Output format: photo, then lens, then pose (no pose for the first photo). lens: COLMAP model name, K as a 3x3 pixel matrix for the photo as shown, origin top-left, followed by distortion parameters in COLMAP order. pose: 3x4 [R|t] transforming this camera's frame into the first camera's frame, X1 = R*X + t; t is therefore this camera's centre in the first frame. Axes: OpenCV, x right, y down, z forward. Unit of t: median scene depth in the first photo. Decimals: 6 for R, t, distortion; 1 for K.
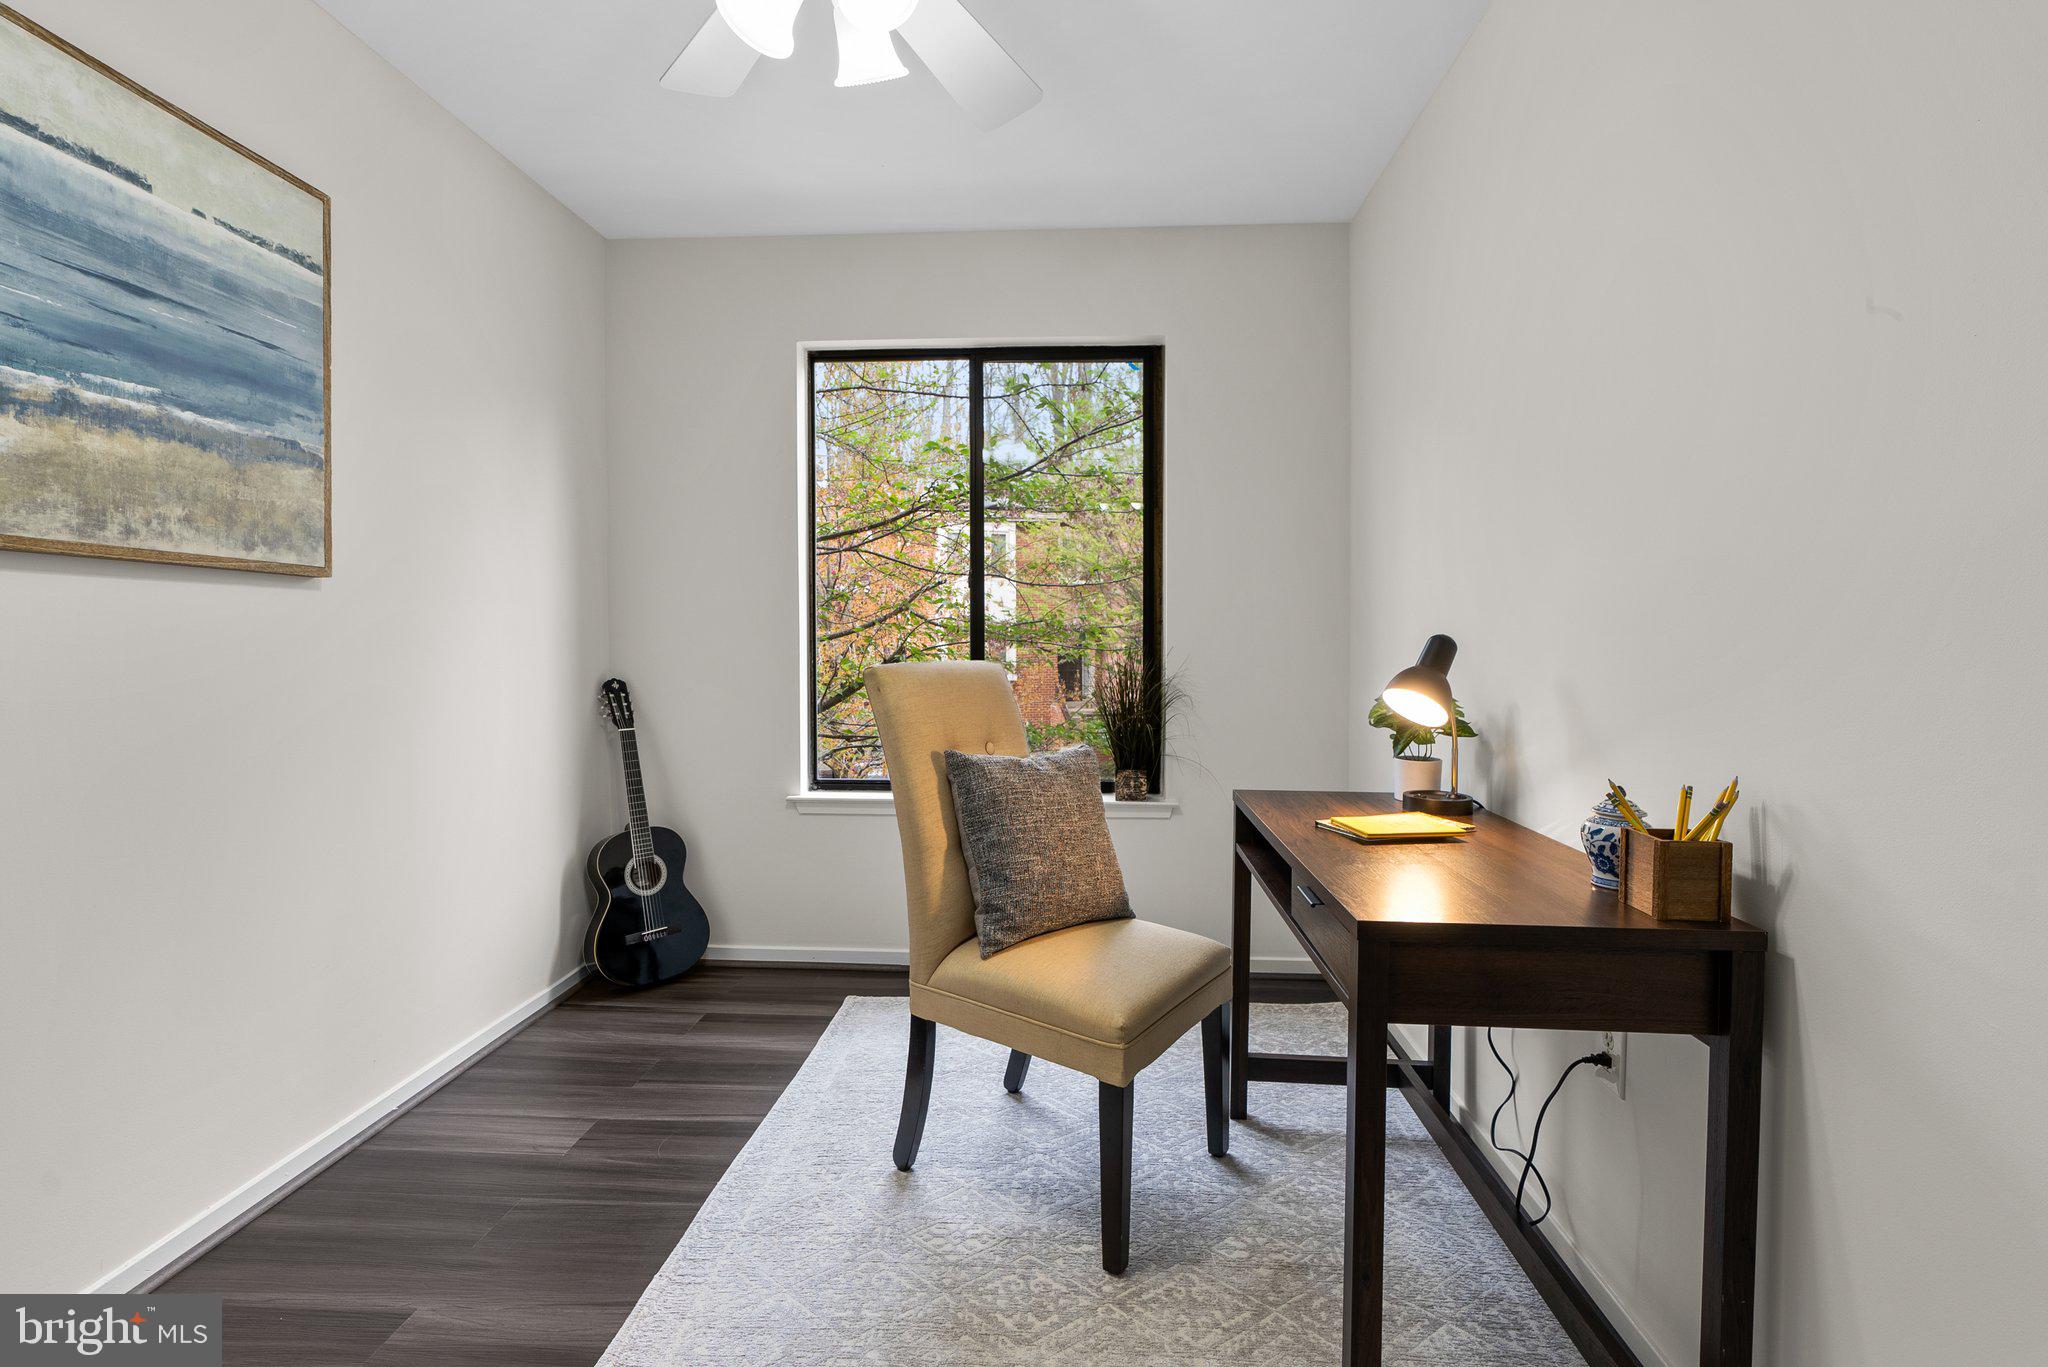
lens RADIAL K [[935.8, 0, 1032.7], [0, 935.8, 658.0], [0, 0, 1]] dist [-0.010301, 0.005164]
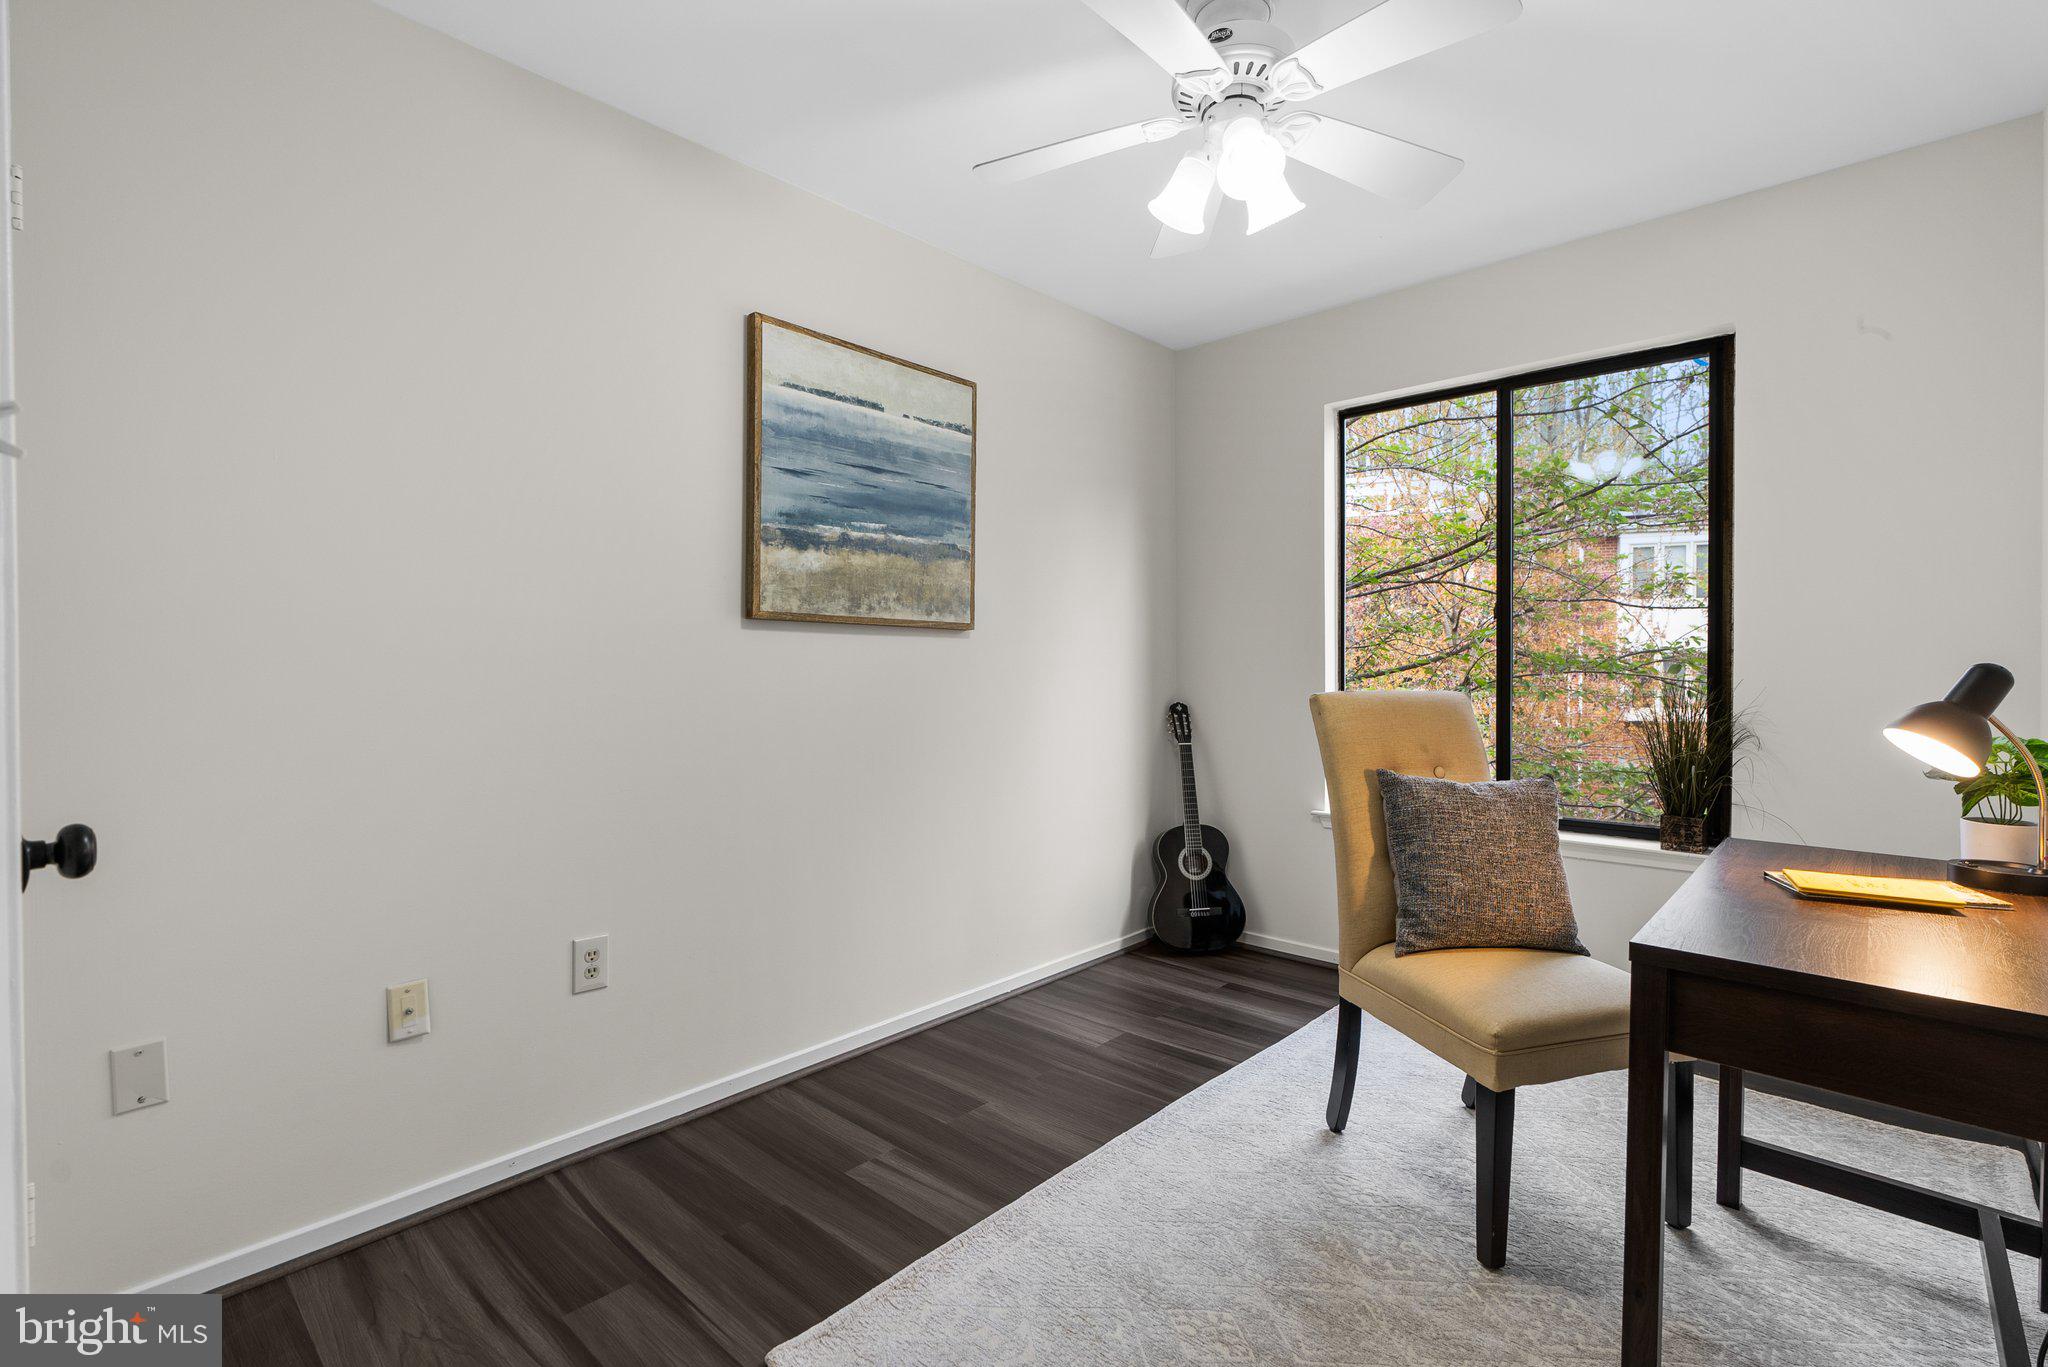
lens RADIAL K [[935.8, 0, 1036.2], [0, 935.8, 687.8], [0, 0, 1]] dist [-0.010301, 0.005164]
pose [[0.773316, 0.009559, -0.633949, 0.306589], [-0.013207, 0.999912, -0.001034, 0.008830], [0.633883, 0.009172, 0.773374, -0.128176]]
